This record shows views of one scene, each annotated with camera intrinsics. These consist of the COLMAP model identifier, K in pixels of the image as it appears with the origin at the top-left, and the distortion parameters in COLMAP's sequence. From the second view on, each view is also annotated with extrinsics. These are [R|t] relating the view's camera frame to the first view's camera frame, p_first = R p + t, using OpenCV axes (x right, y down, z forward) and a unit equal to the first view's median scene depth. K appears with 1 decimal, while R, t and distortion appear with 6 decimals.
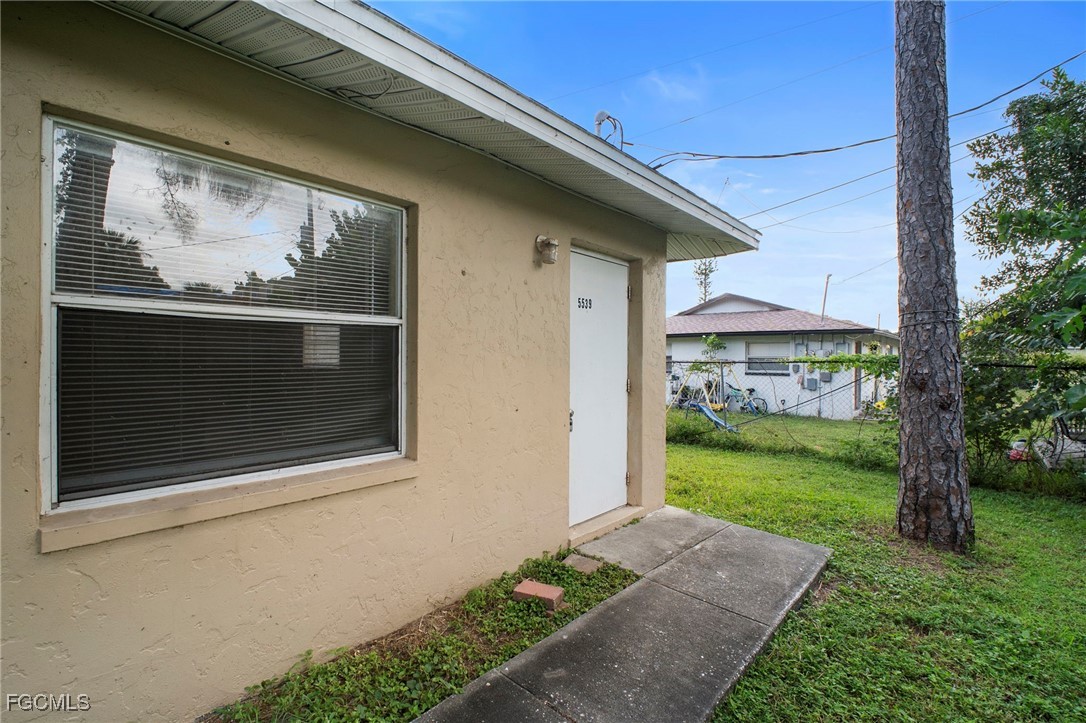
lens RADIAL K [[503.2, 0, 535.6], [0, 503.2, 361.1], [0, 0, 1]] dist [-0.003366, -0.000252]
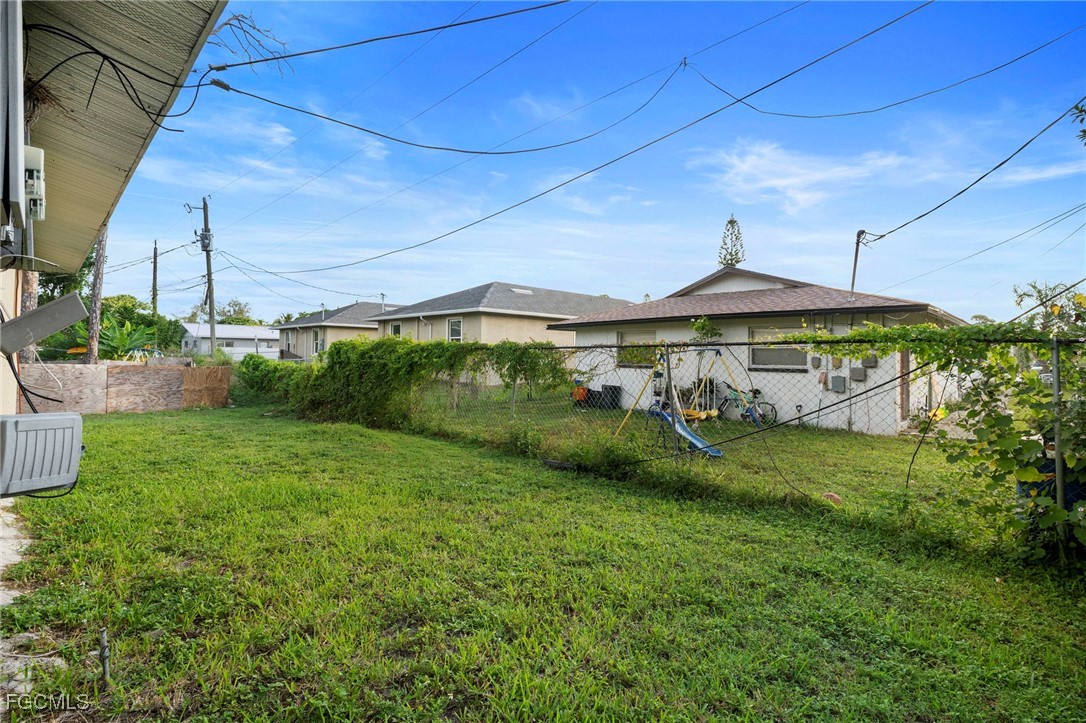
lens RADIAL K [[503.2, 0, 538.9], [0, 503.2, 342.6], [0, 0, 1]] dist [-0.003366, -0.000252]
pose [[0.998181, 0.003507, -0.060188, 0.313084], [-0.005547, 0.999415, -0.033754, 0.025356], [0.060034, 0.034027, 0.997616, 0.483269]]
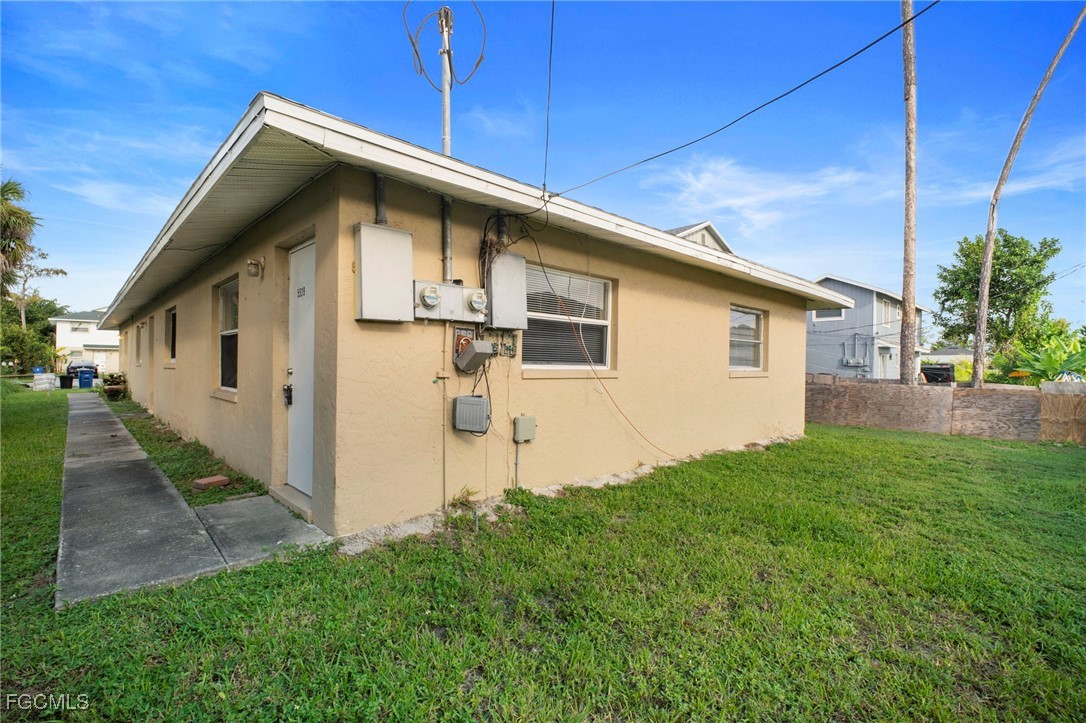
lens RADIAL K [[503.2, 0, 537.0], [0, 503.2, 372.8], [0, 0, 1]] dist [-0.003366, -0.000252]
pose [[-0.099726, 0.005094, -0.995002, 0.570116], [-0.021677, 0.999738, 0.007291, 0.021185], [0.994779, 0.022296, -0.099589, 0.811797]]
